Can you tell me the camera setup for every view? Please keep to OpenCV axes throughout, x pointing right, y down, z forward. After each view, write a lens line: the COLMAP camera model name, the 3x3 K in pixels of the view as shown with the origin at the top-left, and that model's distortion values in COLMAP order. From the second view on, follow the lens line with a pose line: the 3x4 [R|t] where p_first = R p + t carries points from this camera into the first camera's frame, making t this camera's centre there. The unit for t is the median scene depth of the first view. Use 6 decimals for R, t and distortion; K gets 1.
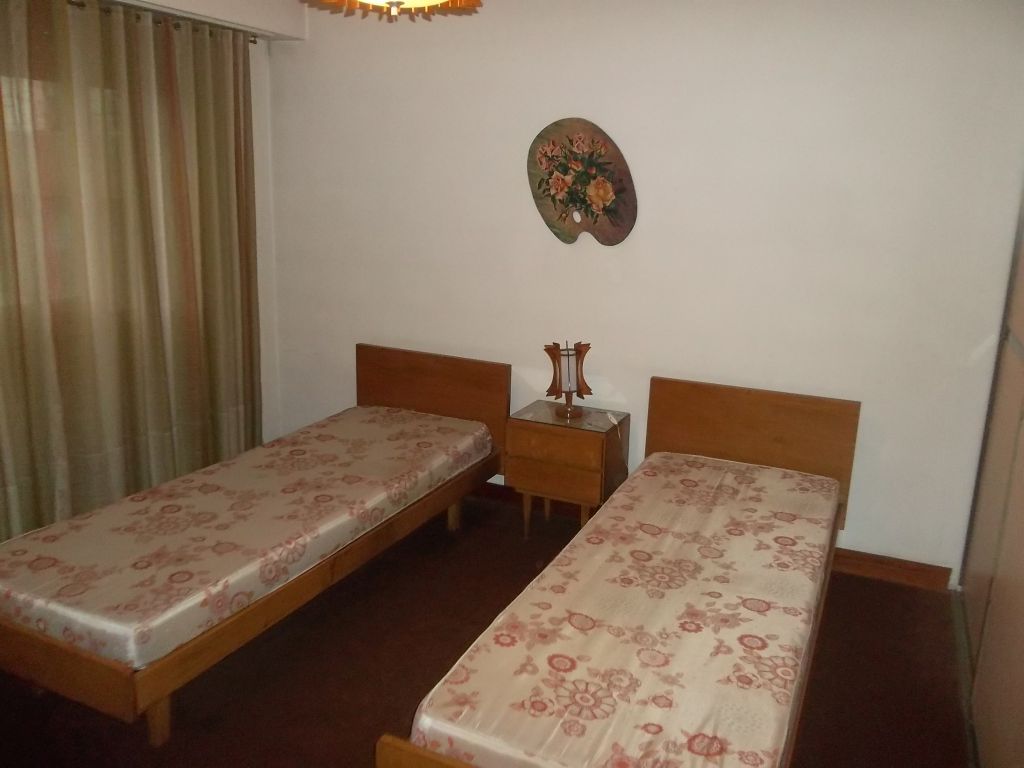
lens RADIAL K [[840.4, 0, 519.1], [0, 840.4, 377.6], [0, 0, 1]] dist [-0.006142, 0.001419]
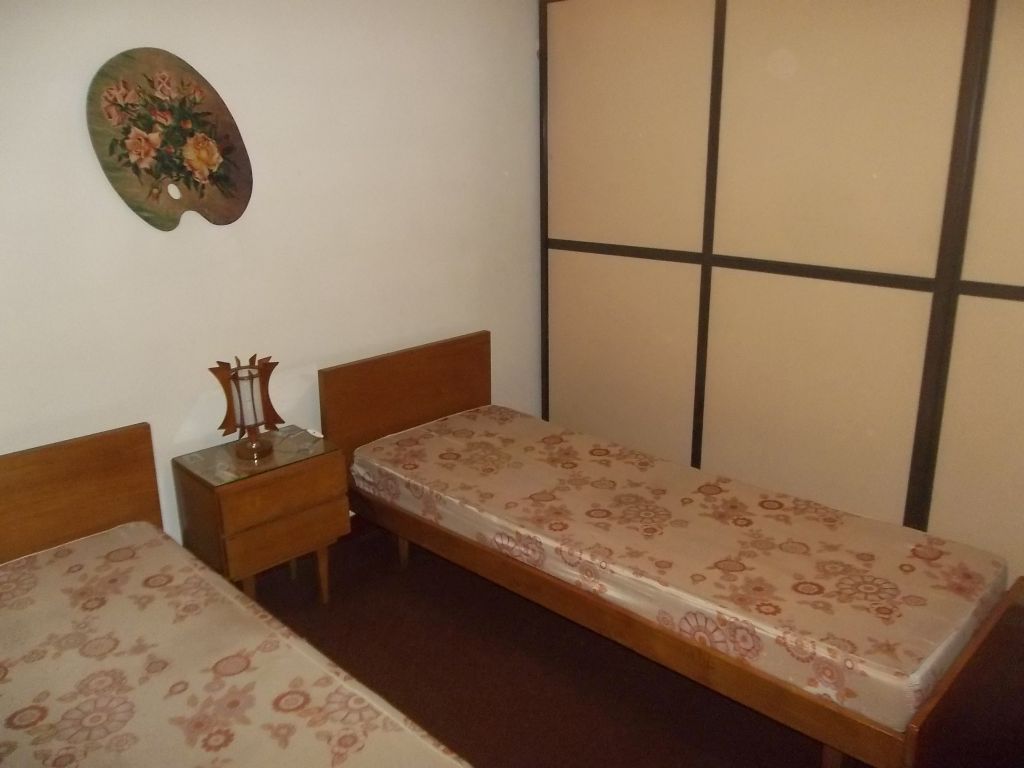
lens RADIAL K [[840.4, 0, 519.1], [0, 840.4, 377.6], [0, 0, 1]] dist [-0.006142, 0.001419]
pose [[0.332163, -0.296570, 0.895385, -0.521396], [0.244105, 0.943971, 0.222106, -0.130893], [-0.911088, 0.144792, 0.385946, 0.490697]]
